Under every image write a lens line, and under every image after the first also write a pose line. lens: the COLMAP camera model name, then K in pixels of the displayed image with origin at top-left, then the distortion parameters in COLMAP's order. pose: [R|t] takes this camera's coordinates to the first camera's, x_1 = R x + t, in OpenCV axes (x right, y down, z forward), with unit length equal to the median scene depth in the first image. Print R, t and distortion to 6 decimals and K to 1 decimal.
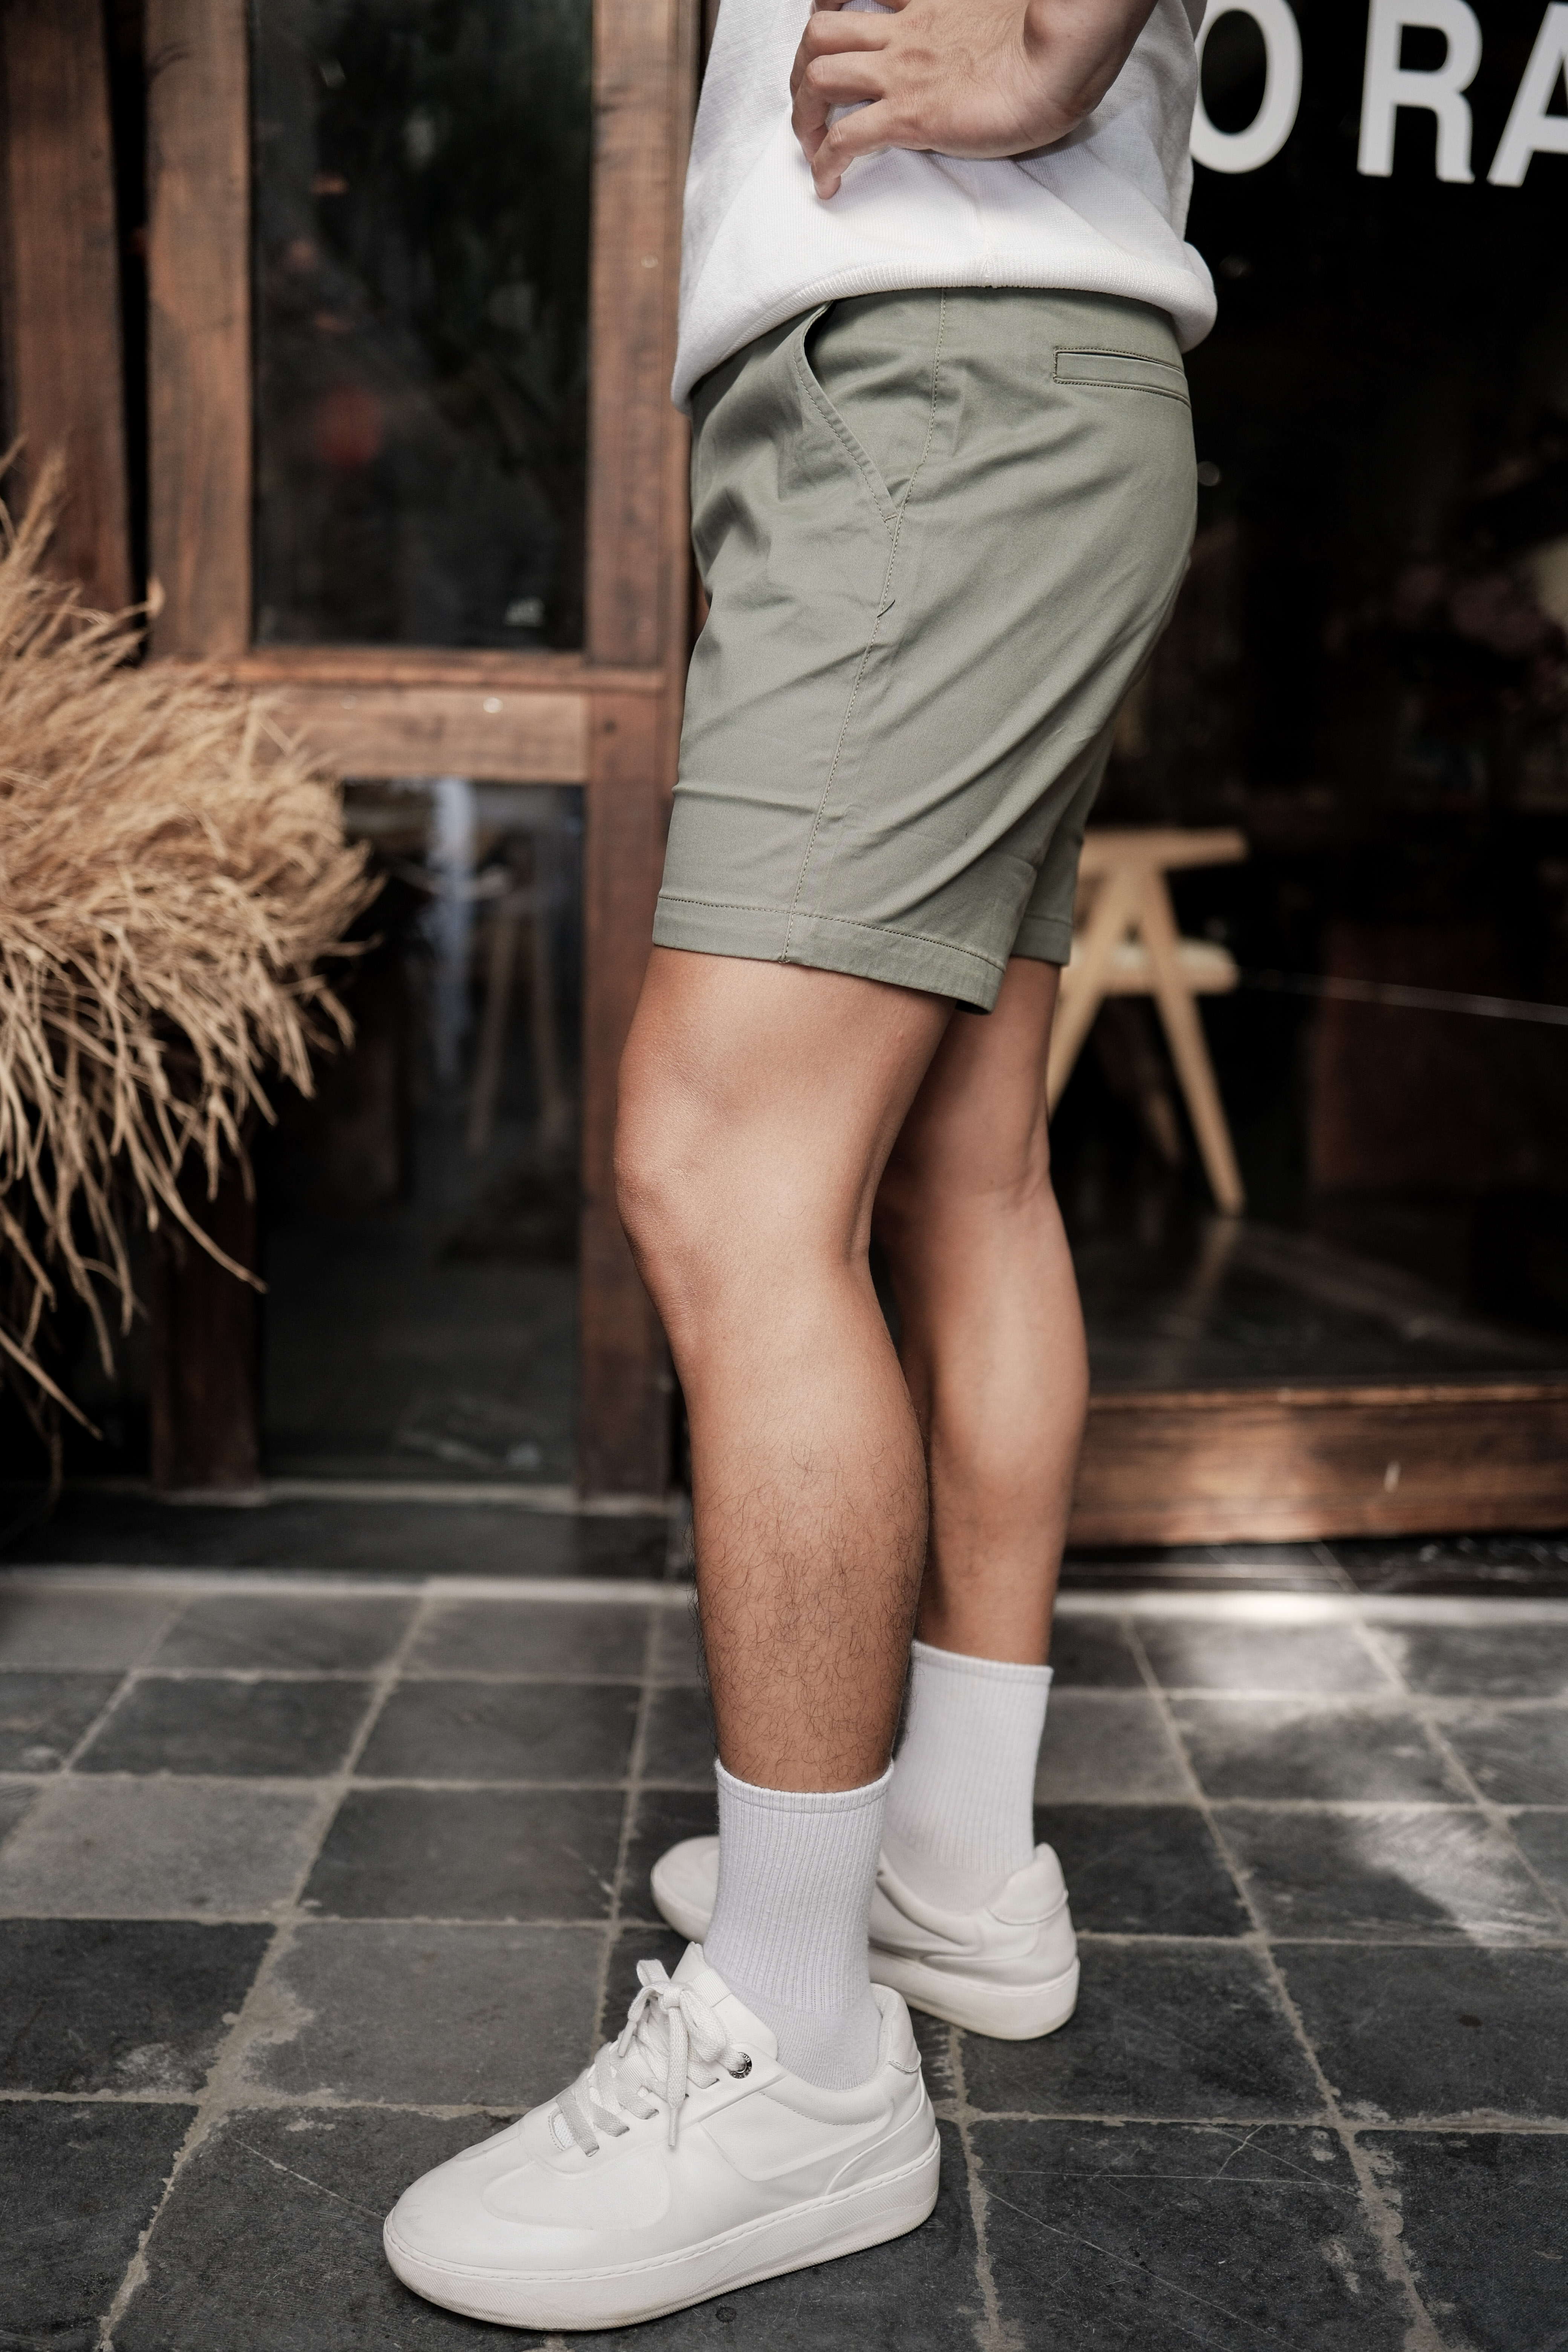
lens RADIAL K [[2385.7, 0, 783.0], [0, 2385.7, 1146.7], [0, 0, 1]] dist [0.007691, 0.018880]
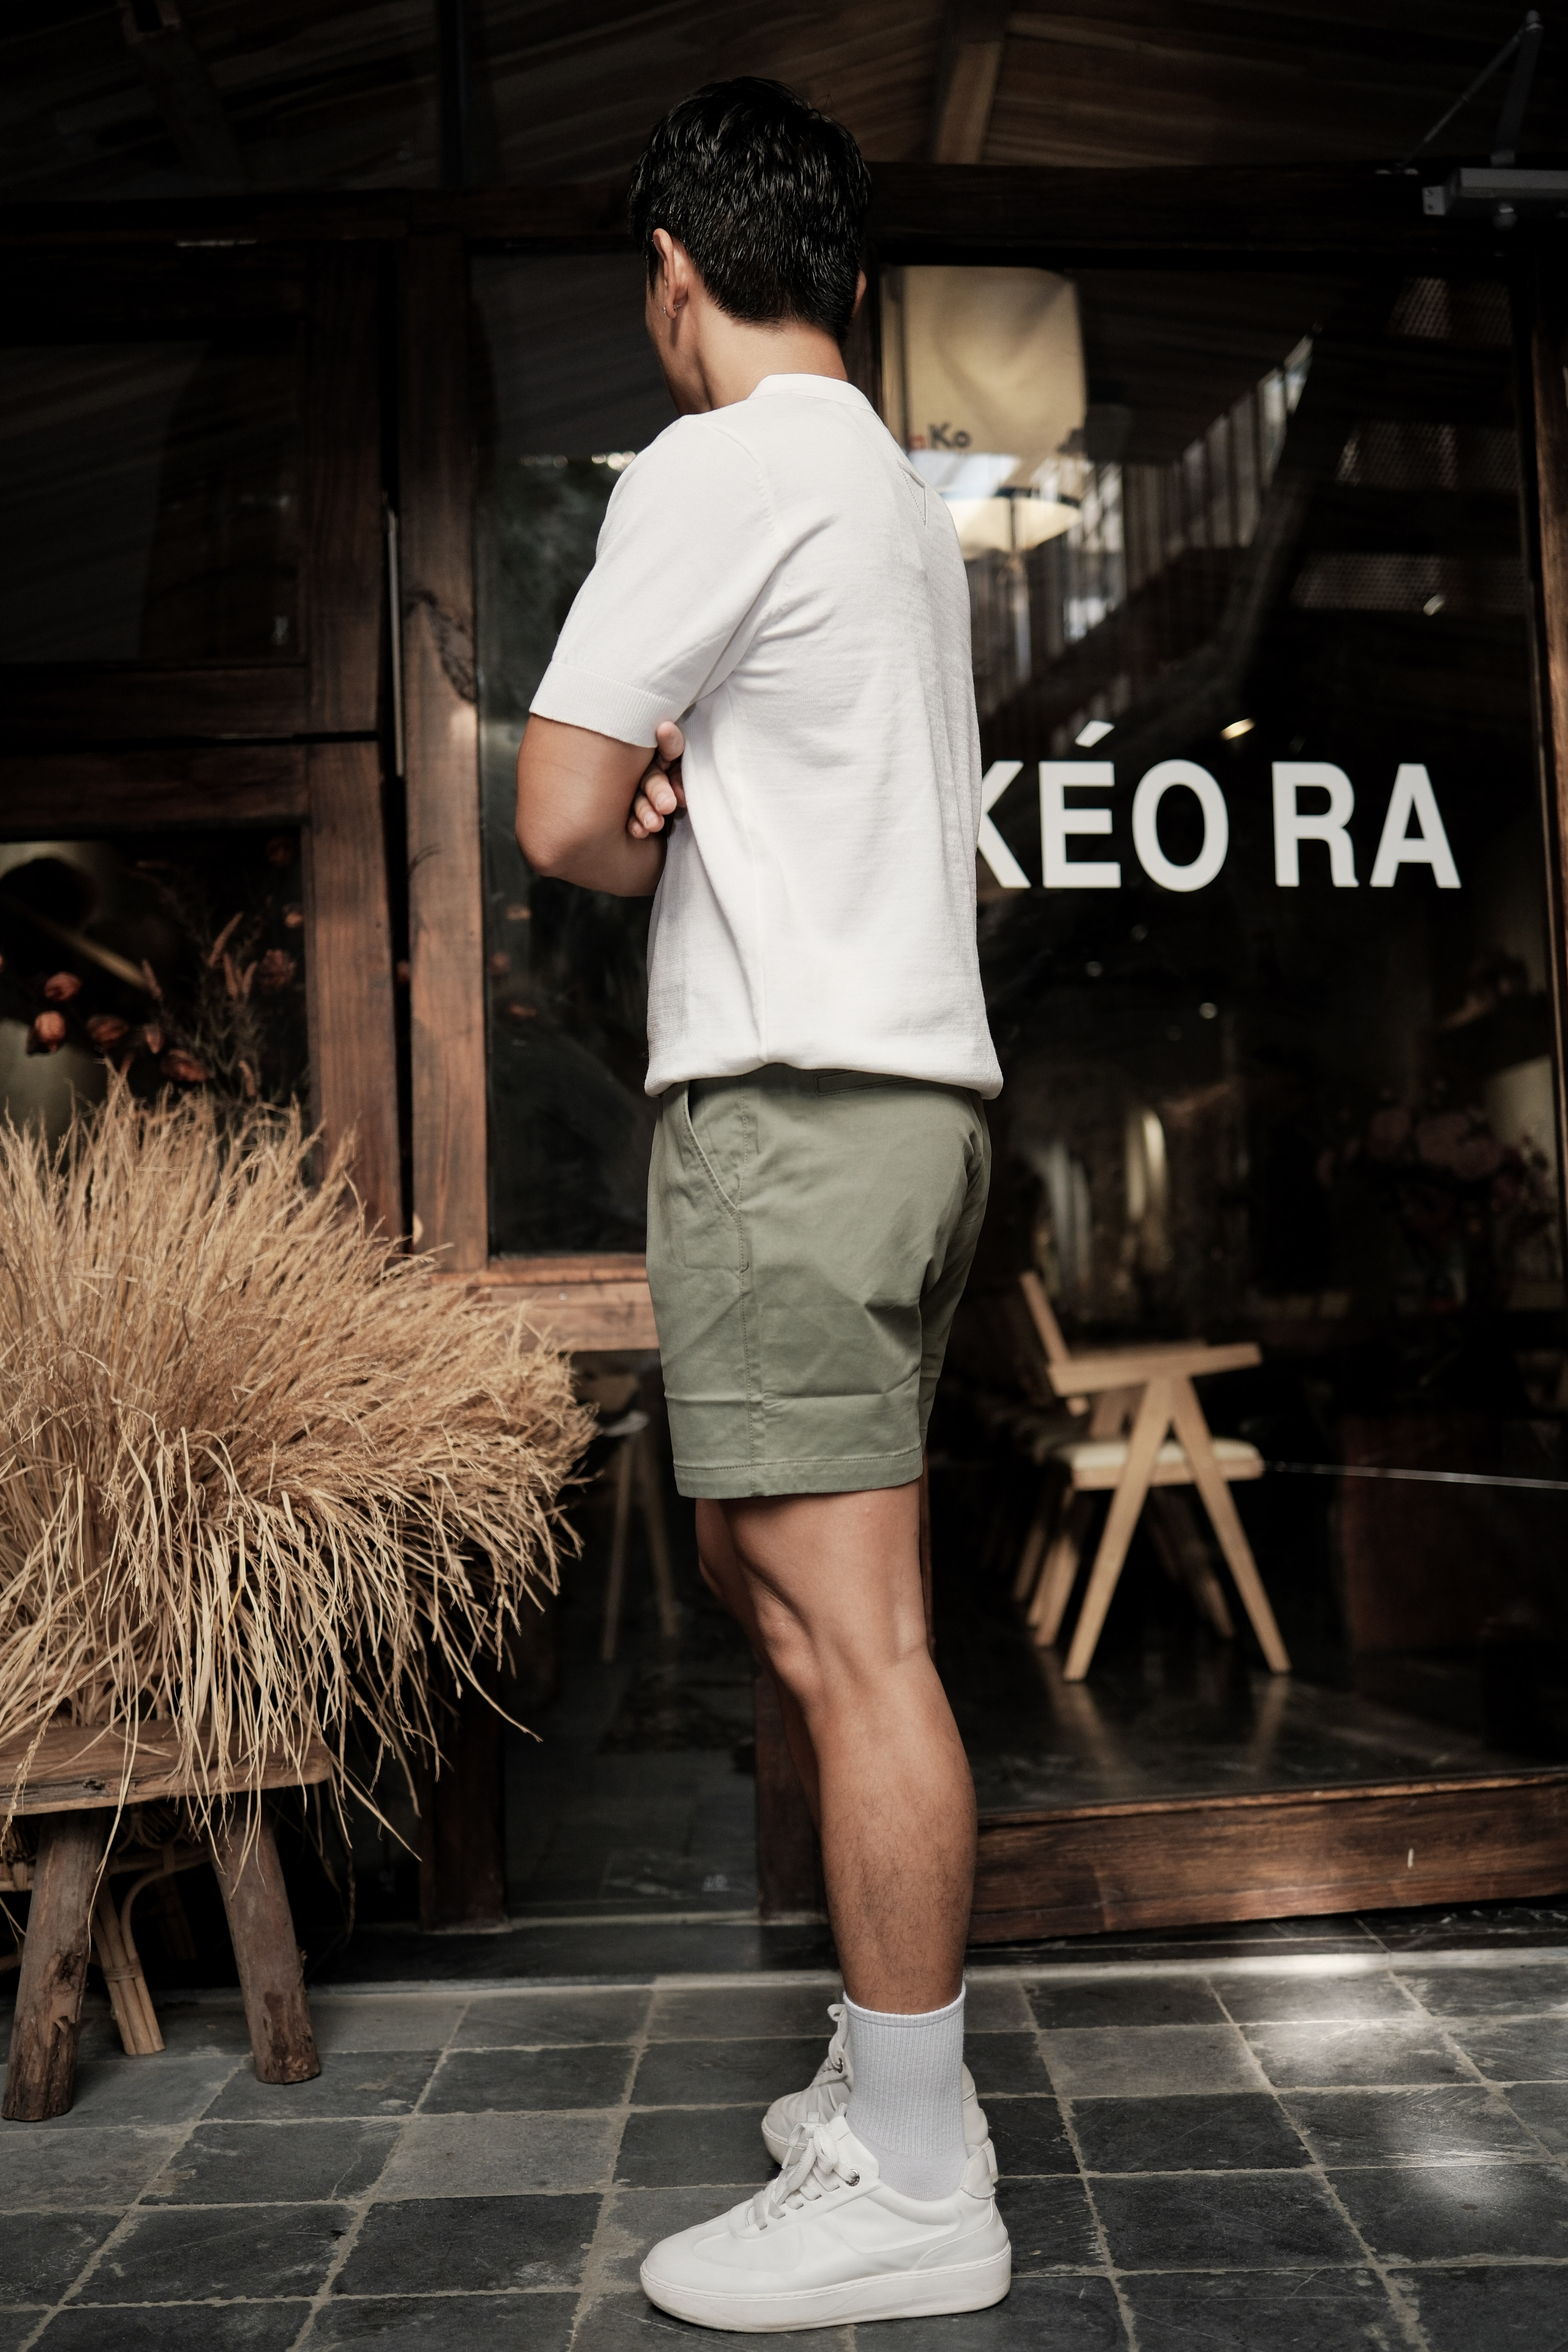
lens RADIAL K [[2386.7, 0, 782.3], [0, 2386.7, 1160.3], [0, 0, 1]] dist [0.008477, 0.017481]
pose [[0.998198, -0.058620, -0.012858, -0.047317], [0.054634, 0.976282, -0.209496, 0.032639], [0.024834, 0.208415, 0.977725, -0.402900]]
